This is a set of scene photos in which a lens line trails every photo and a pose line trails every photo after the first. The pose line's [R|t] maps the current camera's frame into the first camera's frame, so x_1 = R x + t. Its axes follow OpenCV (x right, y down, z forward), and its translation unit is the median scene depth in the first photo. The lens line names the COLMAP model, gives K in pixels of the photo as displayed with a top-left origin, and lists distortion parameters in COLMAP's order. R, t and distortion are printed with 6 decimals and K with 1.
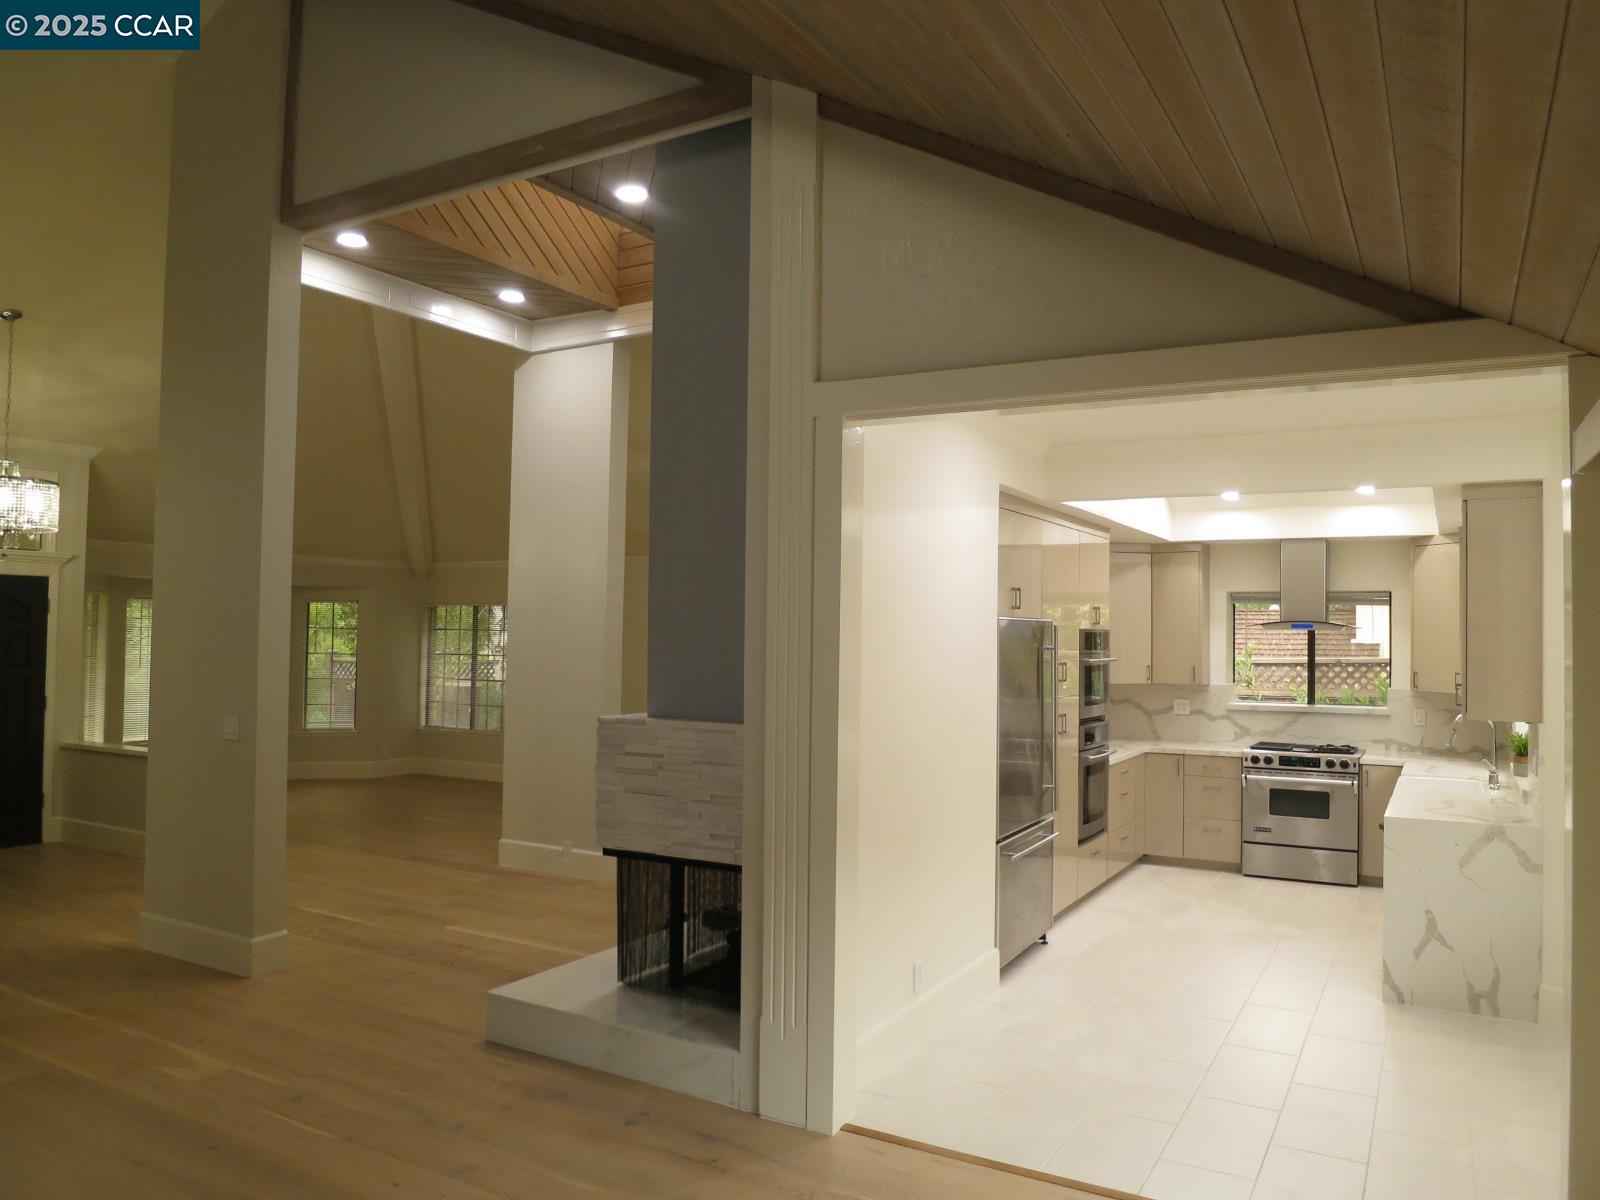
lens RADIAL K [[1146.0, 0, 804.1], [0, 1146.0, 596.8], [0, 0, 1]] dist [-0.057506, 0.014428]
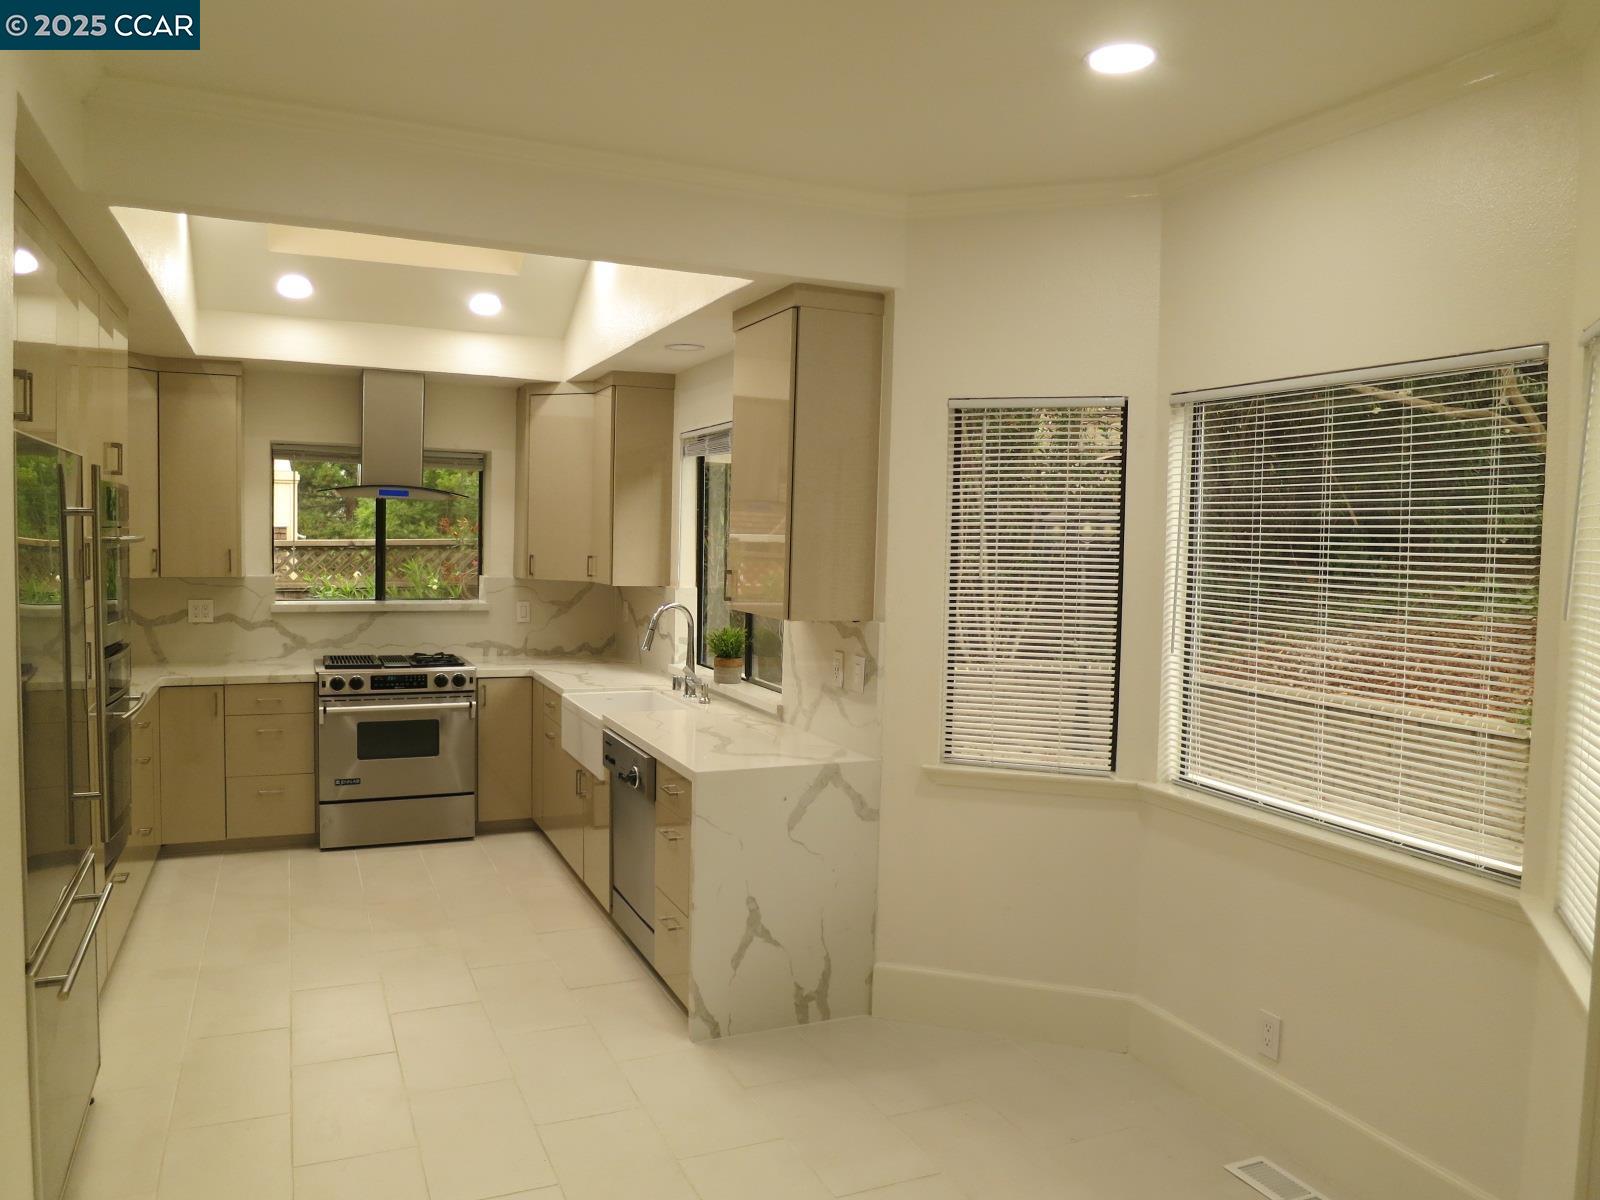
lens RADIAL K [[1146.0, 0, 803.7], [0, 1146.0, 599.3], [0, 0, 1]] dist [-0.057506, 0.014428]
pose [[0.590400, -0.041861, 0.806024, 0.009687], [-0.041897, 0.995718, 0.082401, 0.023377], [-0.806022, -0.082419, 0.586119, 0.371731]]
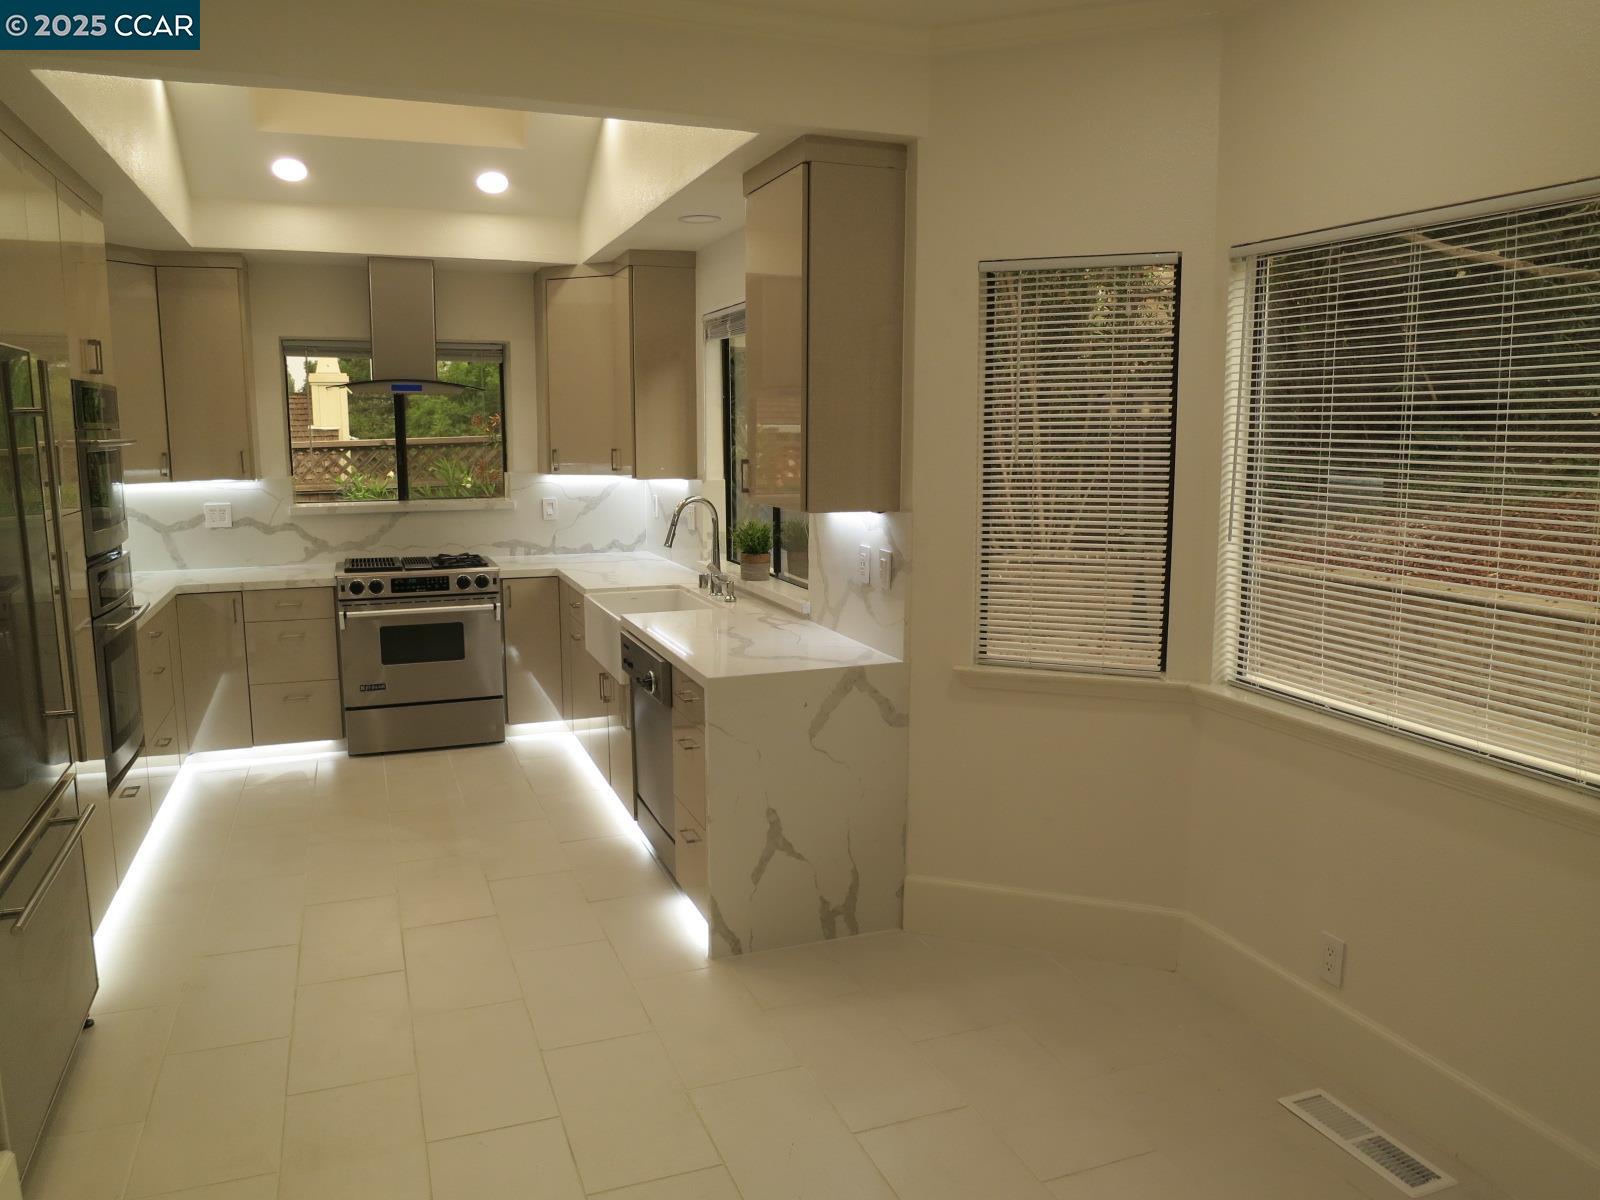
lens RADIAL K [[1146.0, 0, 799.9], [0, 1146.0, 598.8], [0, 0, 1]] dist [-0.057506, 0.014428]
pose [[0.631884, -0.126351, 0.764695, 0.048465], [-0.017108, 0.984109, 0.176741, 0.026759], [-0.774875, -0.124762, 0.619681, 0.381667]]
